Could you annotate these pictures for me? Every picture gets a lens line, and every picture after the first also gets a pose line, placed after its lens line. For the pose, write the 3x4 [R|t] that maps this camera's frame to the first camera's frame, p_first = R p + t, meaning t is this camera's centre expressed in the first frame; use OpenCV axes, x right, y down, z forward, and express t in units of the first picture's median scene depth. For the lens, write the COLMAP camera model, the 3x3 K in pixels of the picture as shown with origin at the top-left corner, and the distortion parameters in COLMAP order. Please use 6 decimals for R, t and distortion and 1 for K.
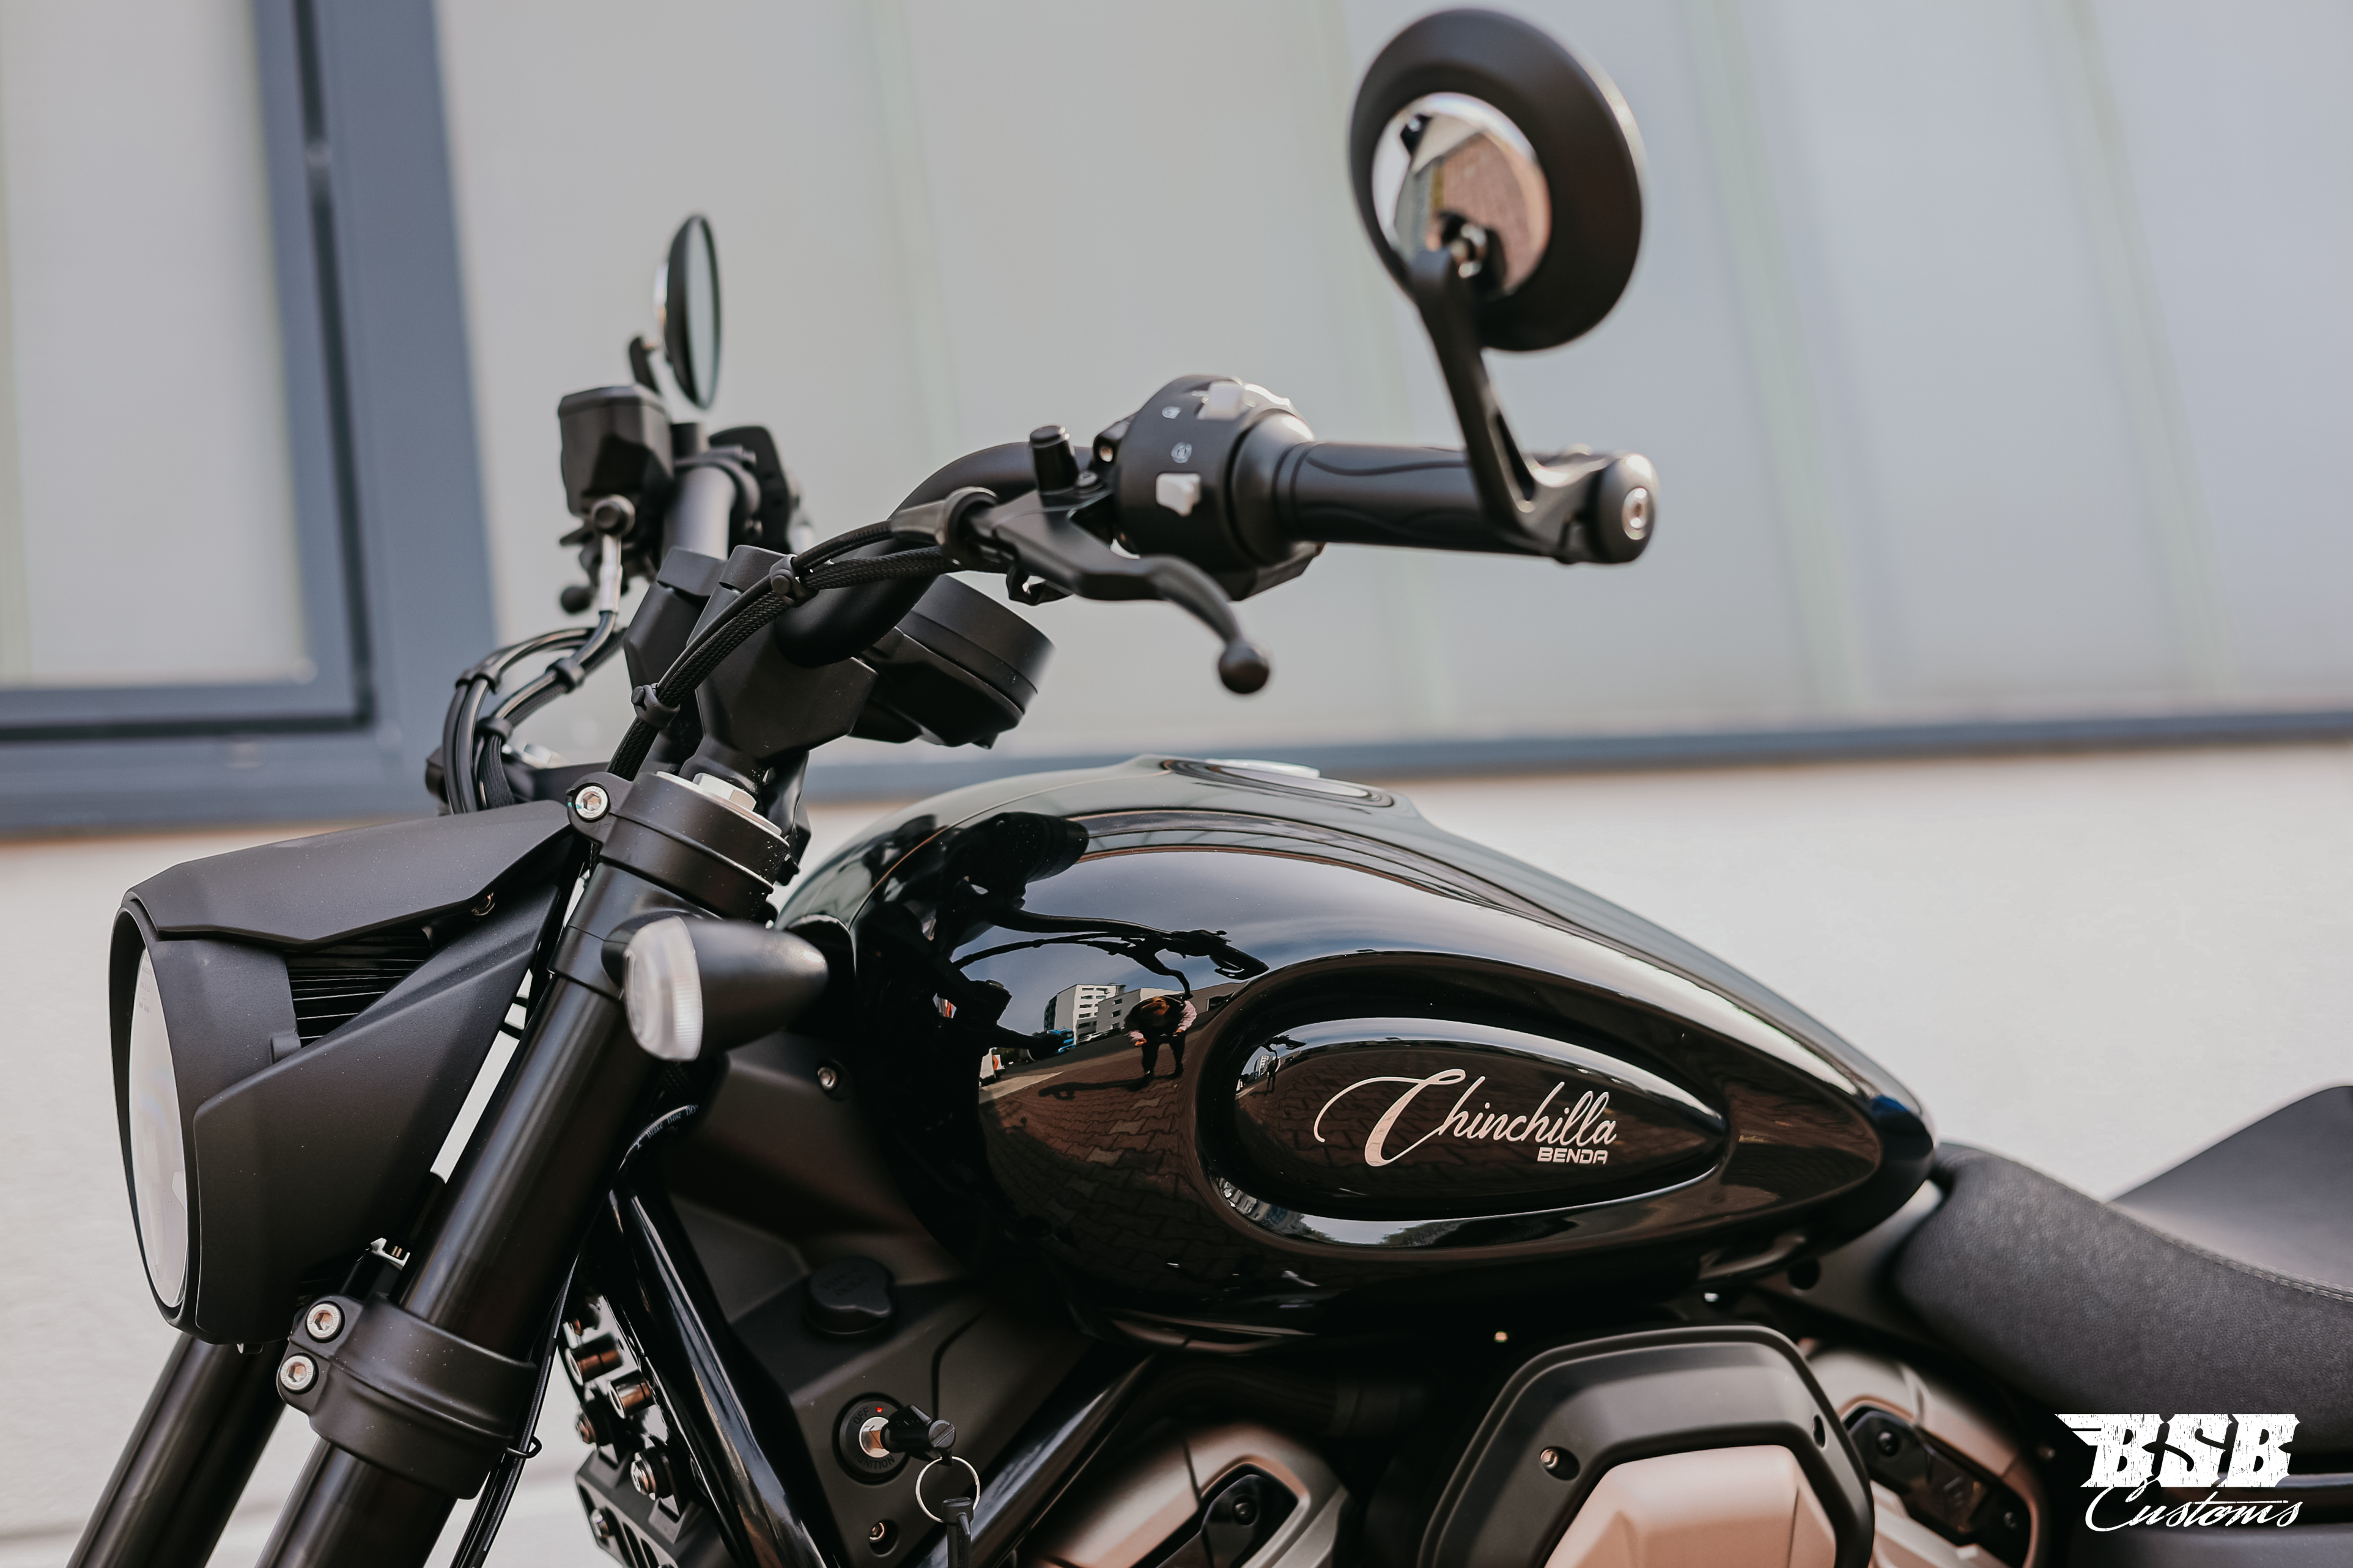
lens RADIAL K [[3500.0, 0, 1191.3], [0, 3500.0, 788.6], [0, 0, 1]] dist [0.017892, -0.135172]
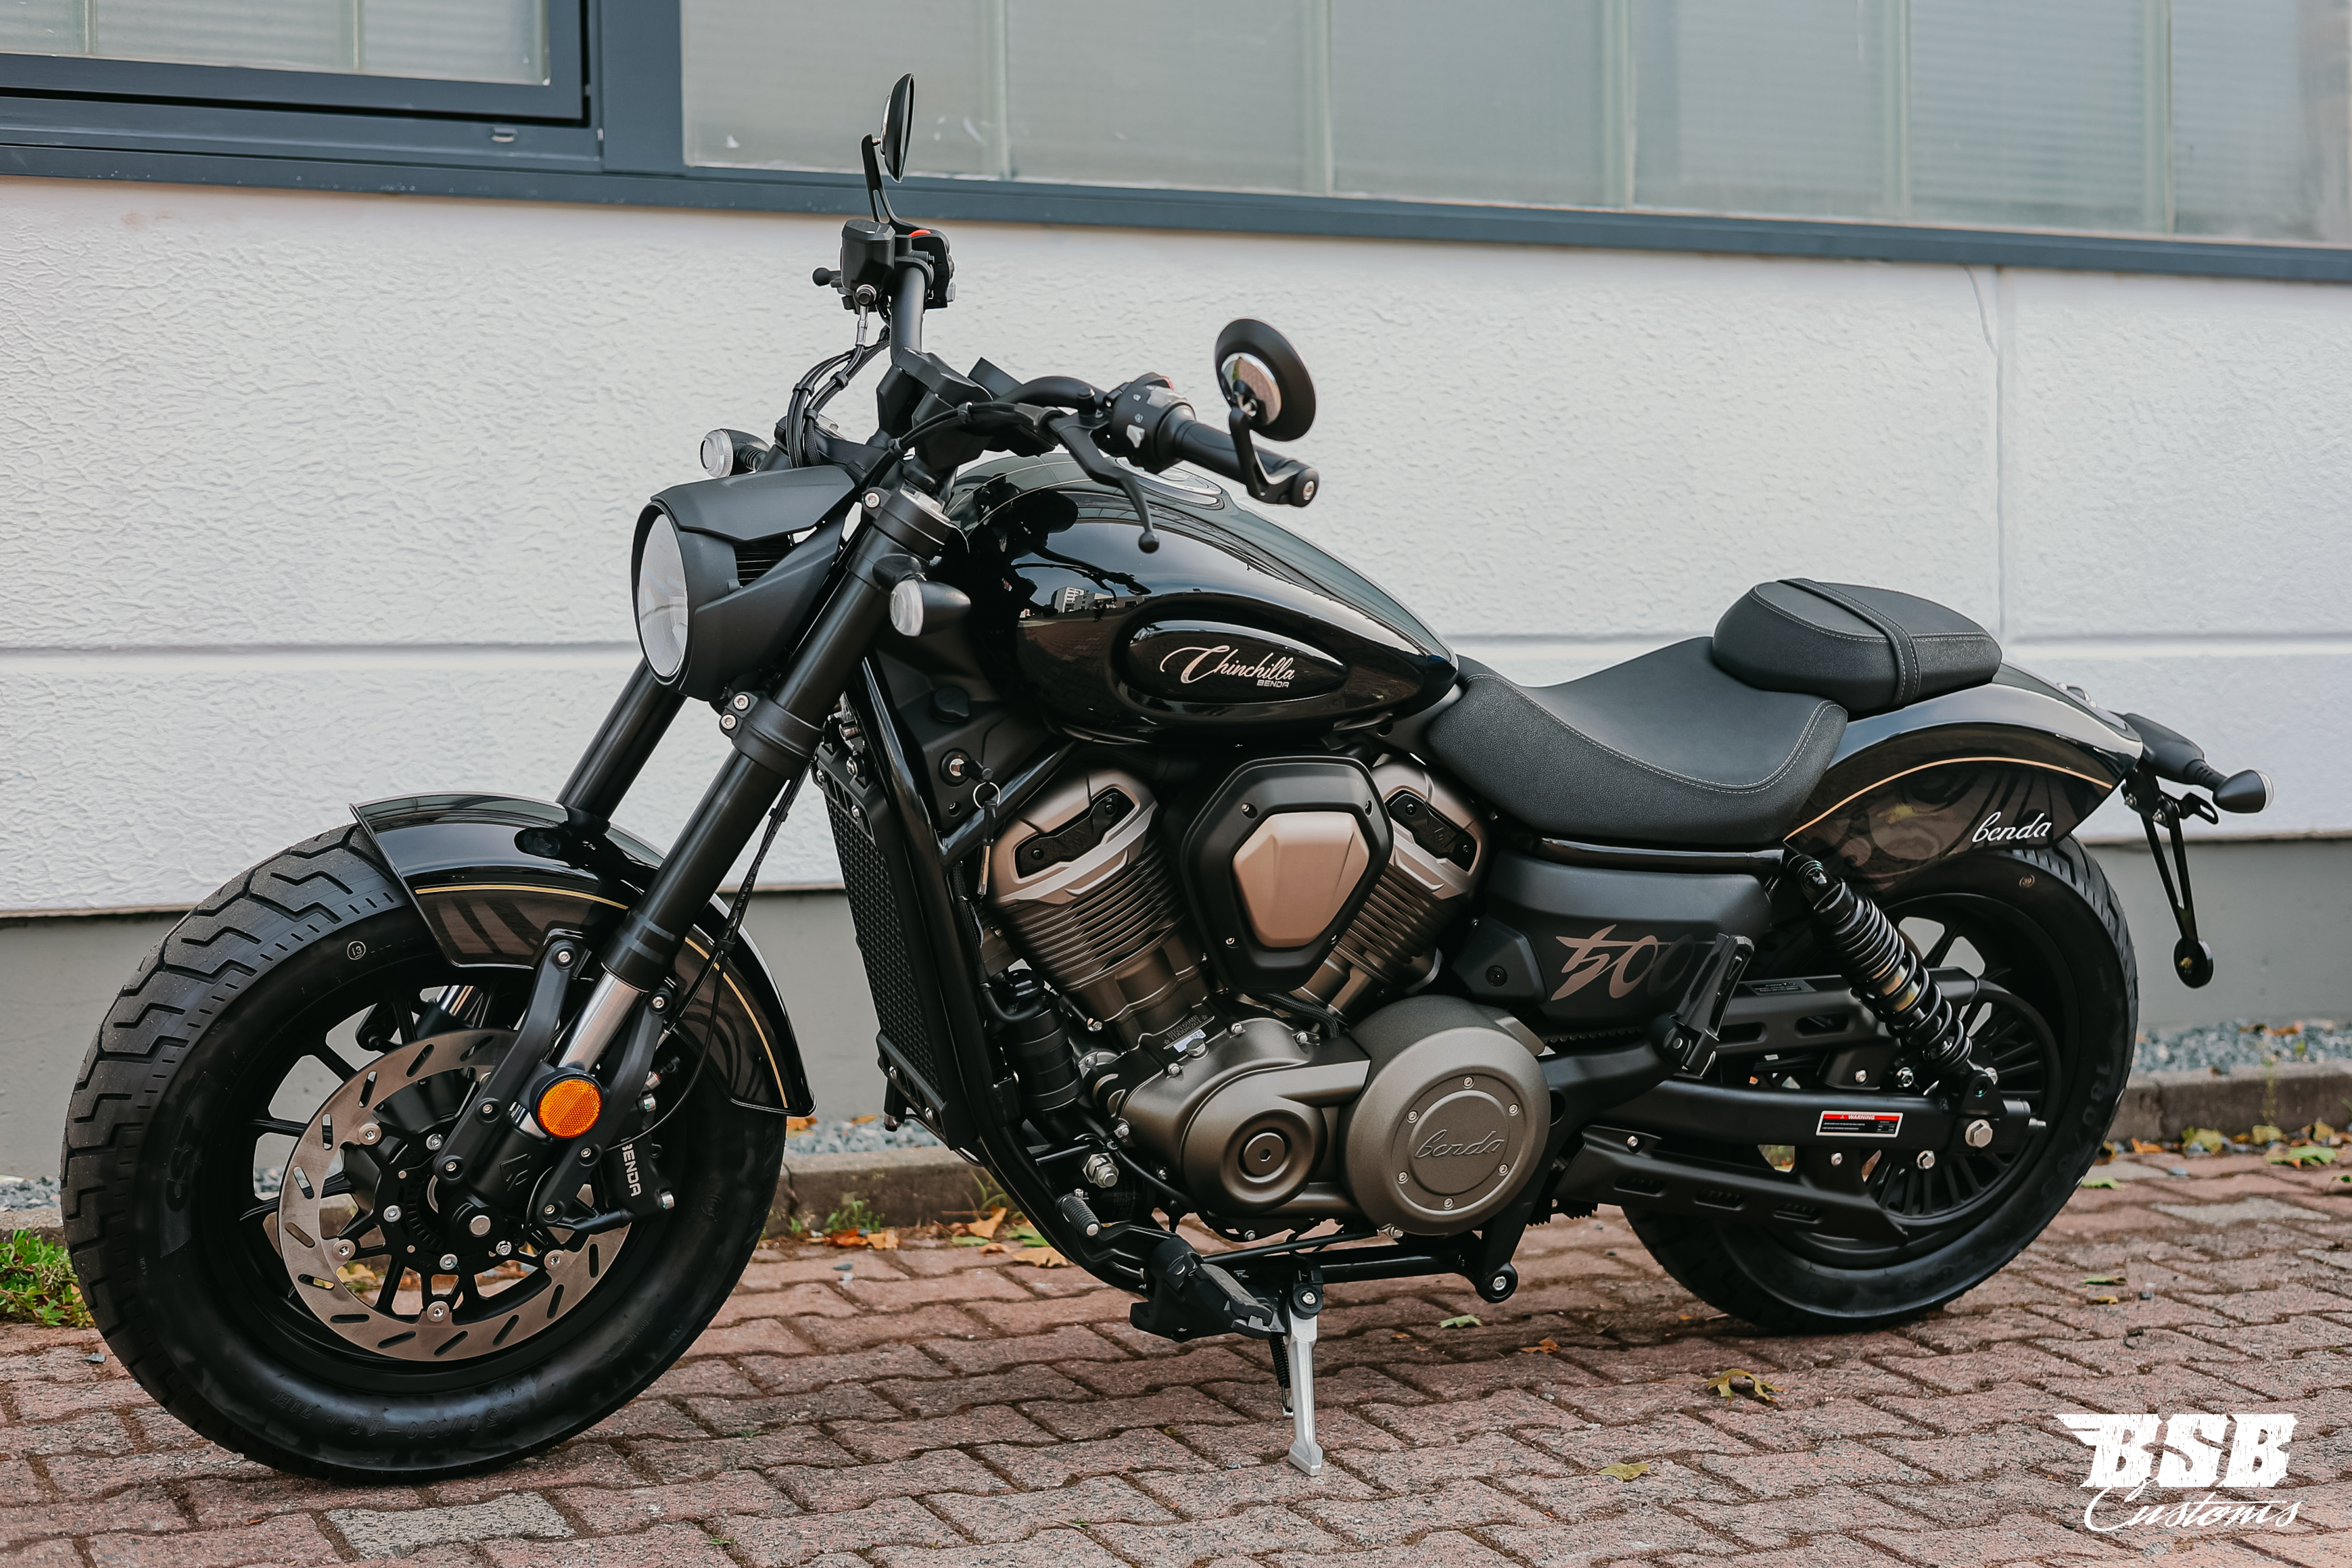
lens RADIAL K [[3745.3, 0, 1261.8], [0, 3745.3, 796.9], [0, 0, 1]] dist [0.060376, -0.260976]
pose [[0.990093, 0.126997, 0.059897, -0.035197], [-0.138318, 0.955548, 0.260378, -0.461027], [-0.024167, -0.266084, 0.963647, -1.376113]]
